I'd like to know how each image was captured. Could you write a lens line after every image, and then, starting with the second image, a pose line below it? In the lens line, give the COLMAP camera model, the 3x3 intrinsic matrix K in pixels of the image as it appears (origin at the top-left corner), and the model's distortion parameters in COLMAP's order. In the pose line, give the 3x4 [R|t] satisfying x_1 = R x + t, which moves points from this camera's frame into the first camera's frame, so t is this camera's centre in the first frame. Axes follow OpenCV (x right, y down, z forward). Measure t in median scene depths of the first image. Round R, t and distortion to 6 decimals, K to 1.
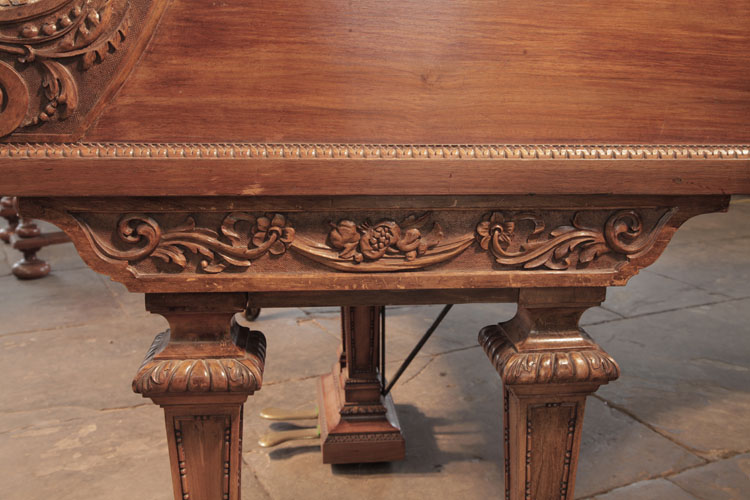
lens RADIAL K [[851.3, 0, 375.0], [0, 851.3, 250.0], [0, 0, 1]] dist [0.032983, 0.065168]
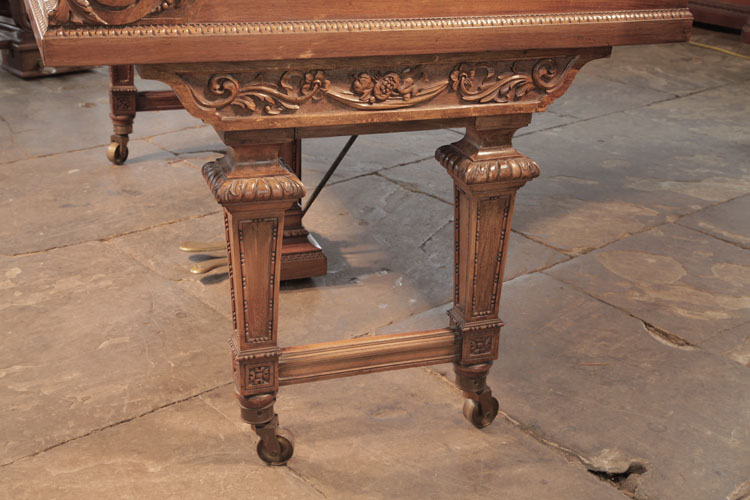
lens RADIAL K [[1098.3, 0, 375.0], [0, 1098.3, 250.0], [0, 0, 1]] dist [0.159543, -0.020396]
pose [[0.971196, -0.069504, 0.227919, -0.449170], [0.032758, 0.986376, 0.161209, -0.039848], [-0.236019, -0.149100, 0.960242, -0.804683]]
